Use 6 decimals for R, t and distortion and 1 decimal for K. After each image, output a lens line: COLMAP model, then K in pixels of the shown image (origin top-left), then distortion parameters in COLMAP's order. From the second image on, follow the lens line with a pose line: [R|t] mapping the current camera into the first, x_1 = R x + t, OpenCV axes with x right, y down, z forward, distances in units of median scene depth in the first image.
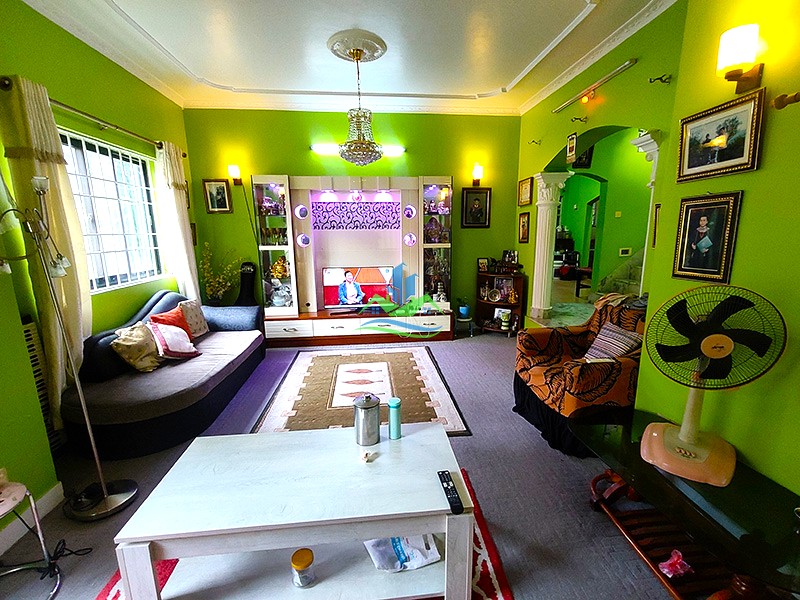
lens RADIAL K [[371.5, 0, 408.2], [0, 371.5, 310.7], [0, 0, 1]] dist [0.000317, 0.000399]
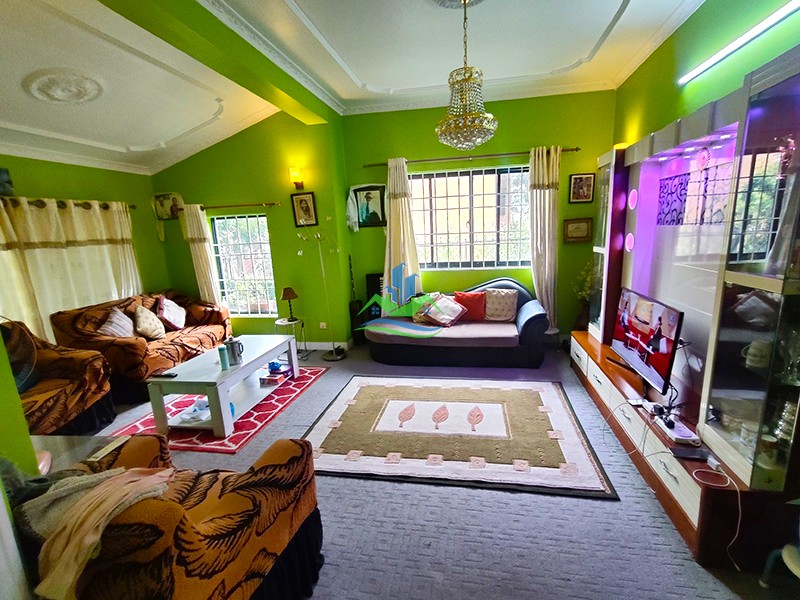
lens RADIAL K [[371.5, 0, 408.2], [0, 371.5, 310.7], [0, 0, 1]] dist [0.000317, 0.000399]
pose [[-0.277623, 0.234347, -0.931669, 0.639515], [-0.161179, 0.944683, 0.285649, -0.270273], [0.947073, 0.229468, -0.224494, 1.080003]]
